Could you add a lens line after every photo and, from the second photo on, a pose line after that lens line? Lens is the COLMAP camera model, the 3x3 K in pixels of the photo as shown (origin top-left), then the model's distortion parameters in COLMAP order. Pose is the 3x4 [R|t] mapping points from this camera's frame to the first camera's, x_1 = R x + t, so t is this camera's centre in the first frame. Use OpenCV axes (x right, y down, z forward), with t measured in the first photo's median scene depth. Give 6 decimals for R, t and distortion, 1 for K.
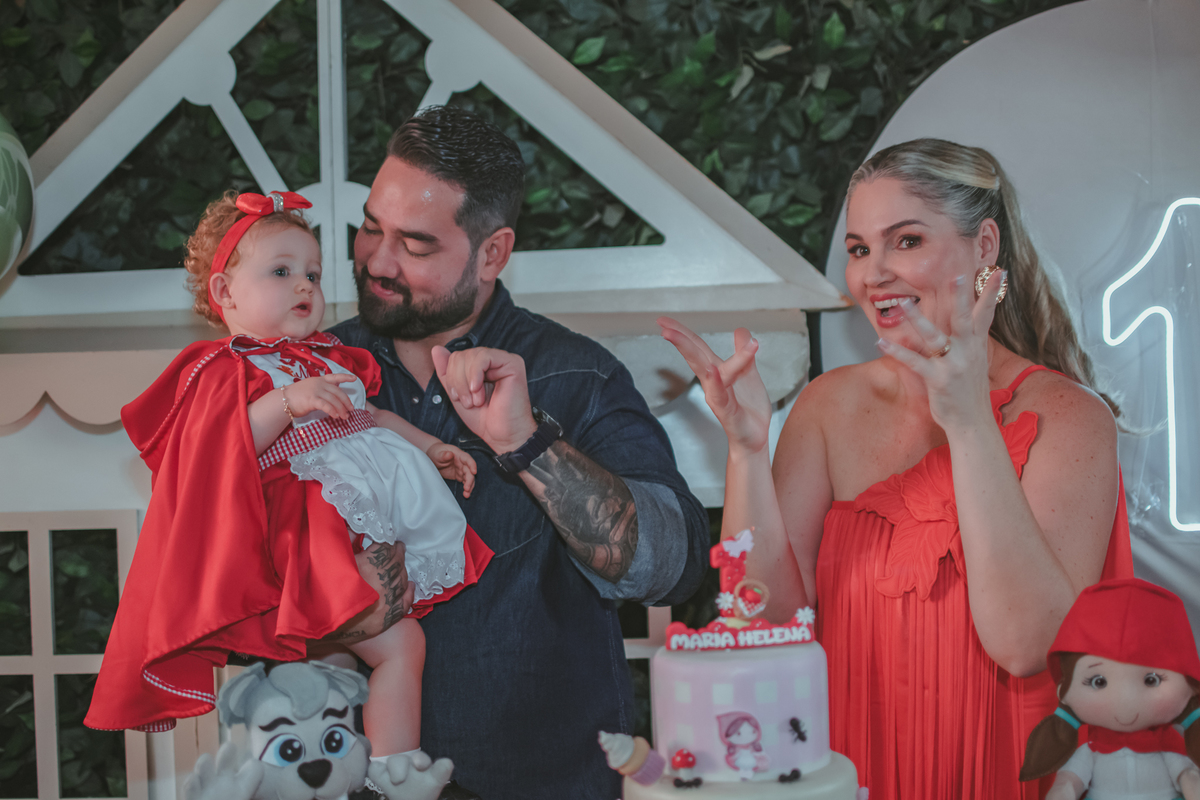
lens RADIAL K [[1845.3, 0, 600.0], [0, 1845.3, 400.0], [0, 0, 1]] dist [-0.185121, 0.137680]
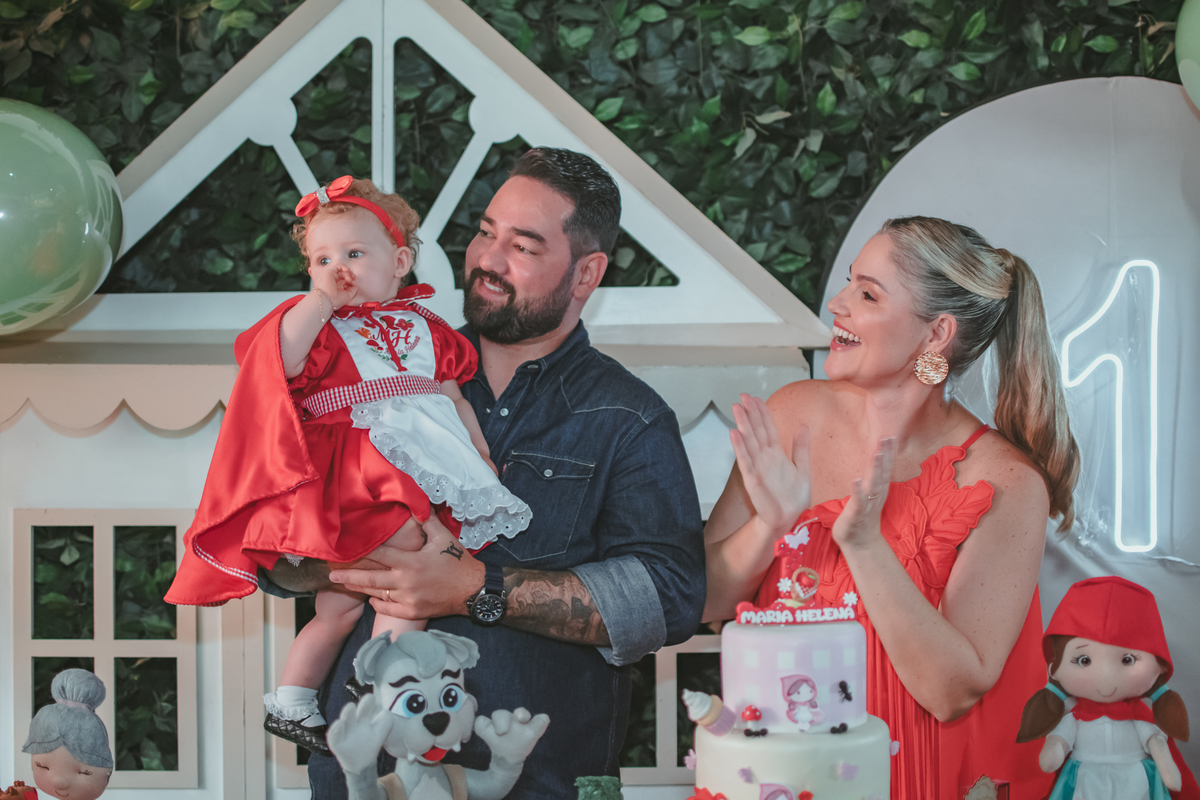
lens RADIAL K [[1845.3, 0, 600.0], [0, 1845.3, 400.0], [0, 0, 1]] dist [-0.185121, 0.137680]
pose [[0.997938, 0.030099, 0.056687, -0.120110], [-0.028995, 0.999375, -0.020199, 0.015136], [-0.057260, 0.018514, 0.998188, -0.192627]]
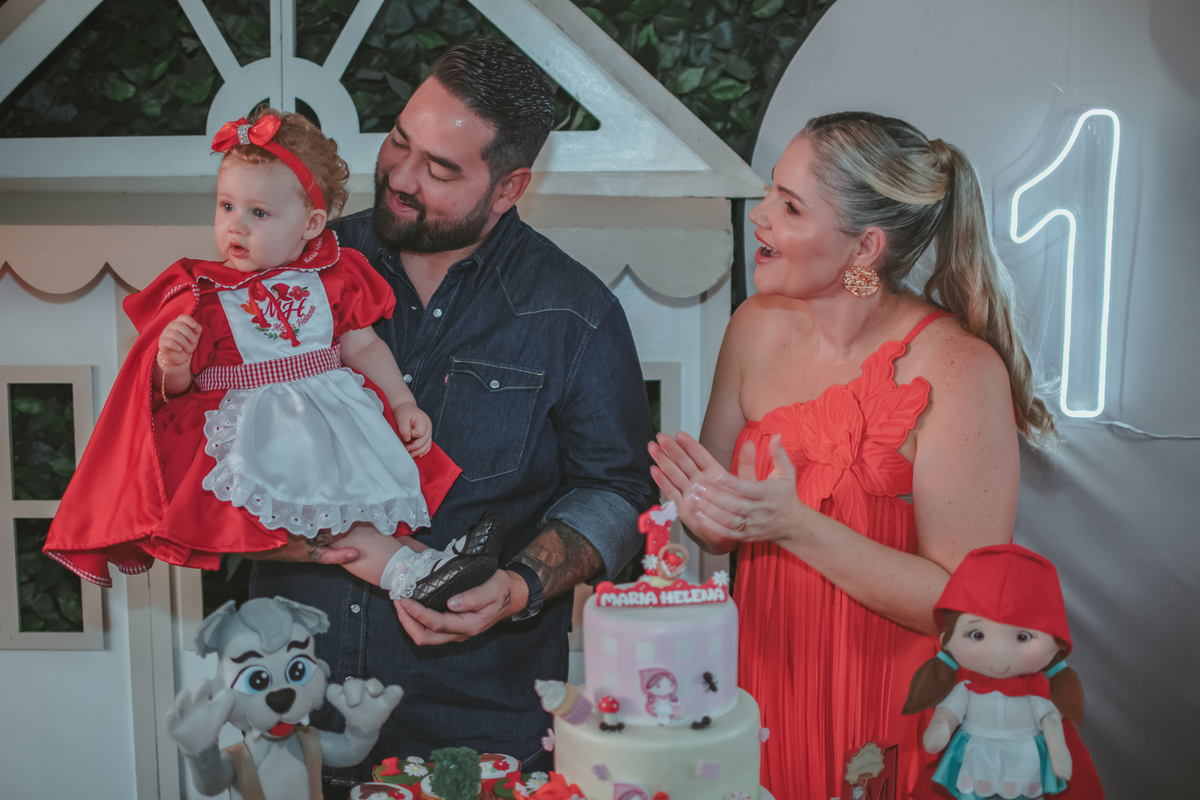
lens RADIAL K [[1845.3, 0, 600.0], [0, 1845.3, 400.0], [0, 0, 1]] dist [-0.185121, 0.137680]
pose [[0.998315, 0.028444, 0.050570, -0.021316], [-0.036203, 0.986481, 0.159824, -0.160609], [-0.045340, -0.161385, 0.985849, -0.087254]]
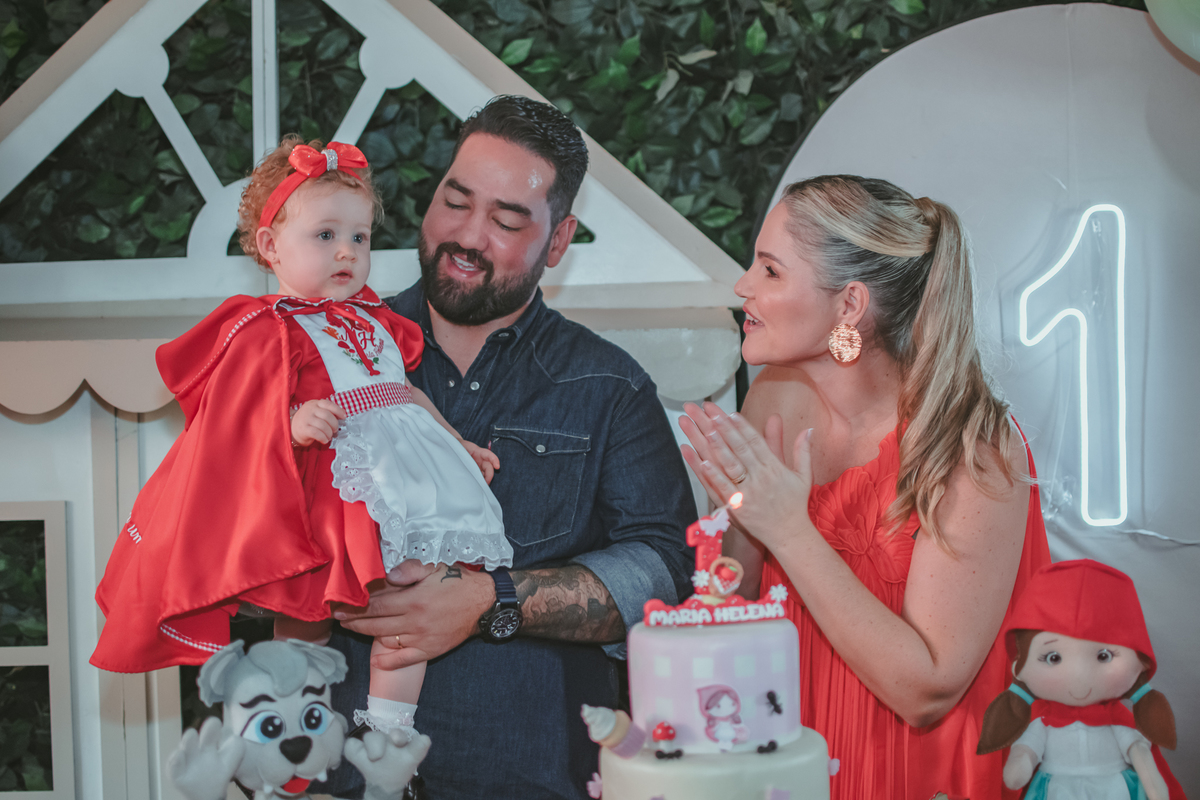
lens RADIAL K [[1845.3, 0, 600.0], [0, 1845.3, 400.0], [0, 0, 1]] dist [-0.185121, 0.137680]
pose [[0.996761, 0.008231, 0.080001, -0.068668], [-0.007595, 0.999937, -0.008243, 0.017504], [-0.080064, 0.007609, 0.996761, -0.021699]]
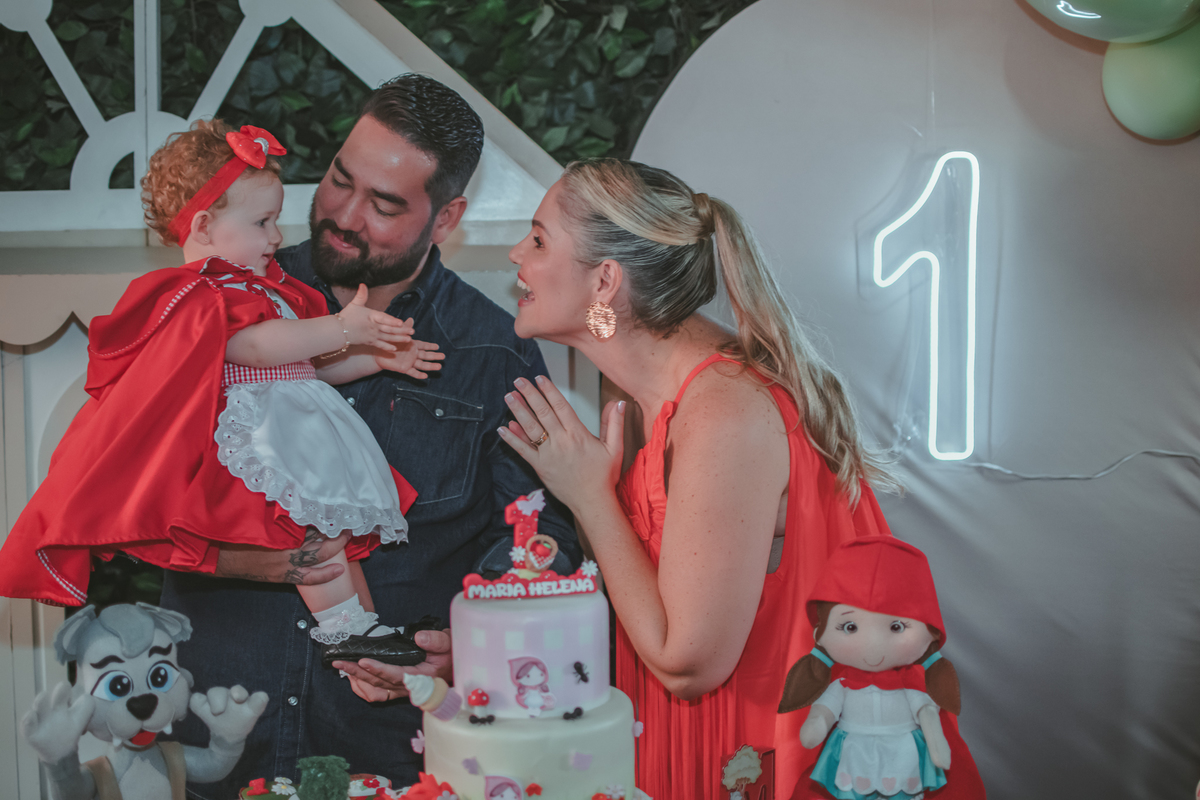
lens RADIAL K [[1845.3, 0, 600.0], [0, 1845.3, 400.0], [0, 0, 1]] dist [-0.185121, 0.137680]
pose [[0.993232, 0.015608, 0.115096, -0.011427], [-0.024574, 0.996736, 0.076903, -0.067365], [-0.113520, -0.079211, 0.990373, -0.093659]]
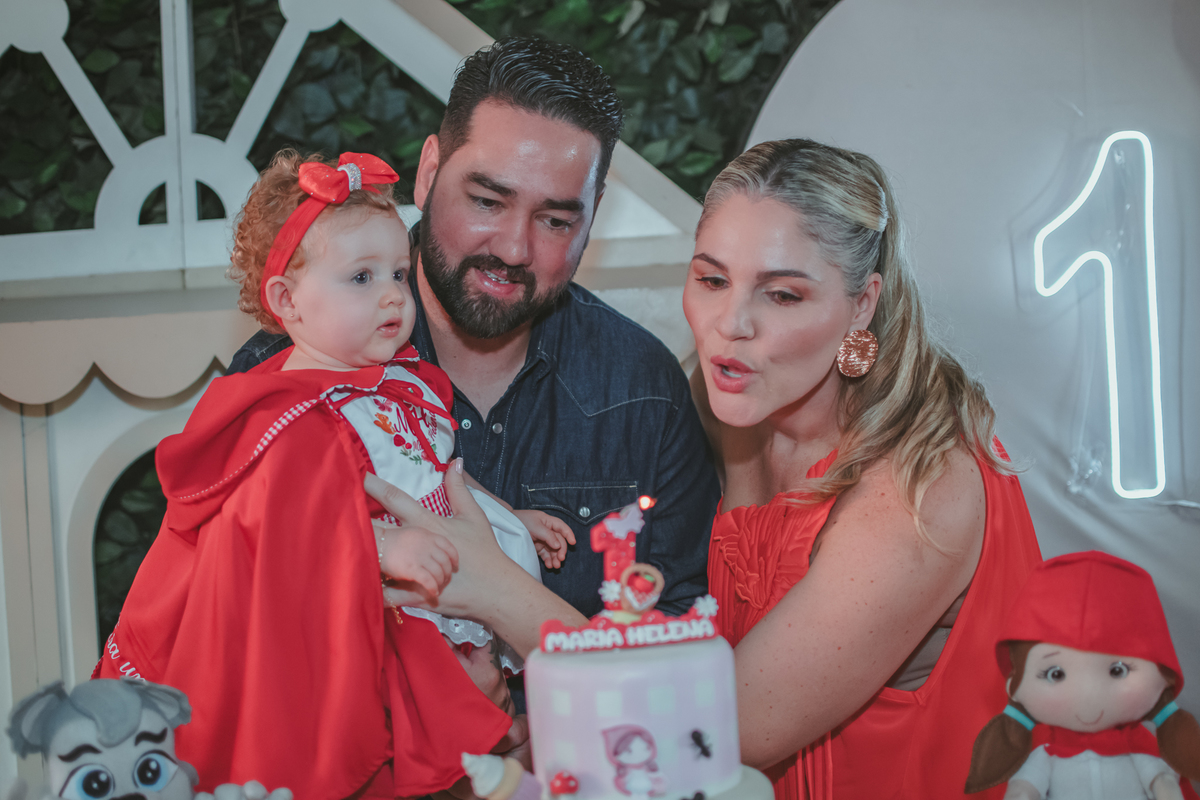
lens RADIAL K [[1845.3, 0, 600.0], [0, 1845.3, 400.0], [0, 0, 1]] dist [-0.185121, 0.137680]
pose [[0.998632, -0.024828, 0.046020, 0.025973], [0.024518, 0.999673, 0.007295, 0.015636], [-0.046186, -0.006157, 0.998914, 0.159737]]
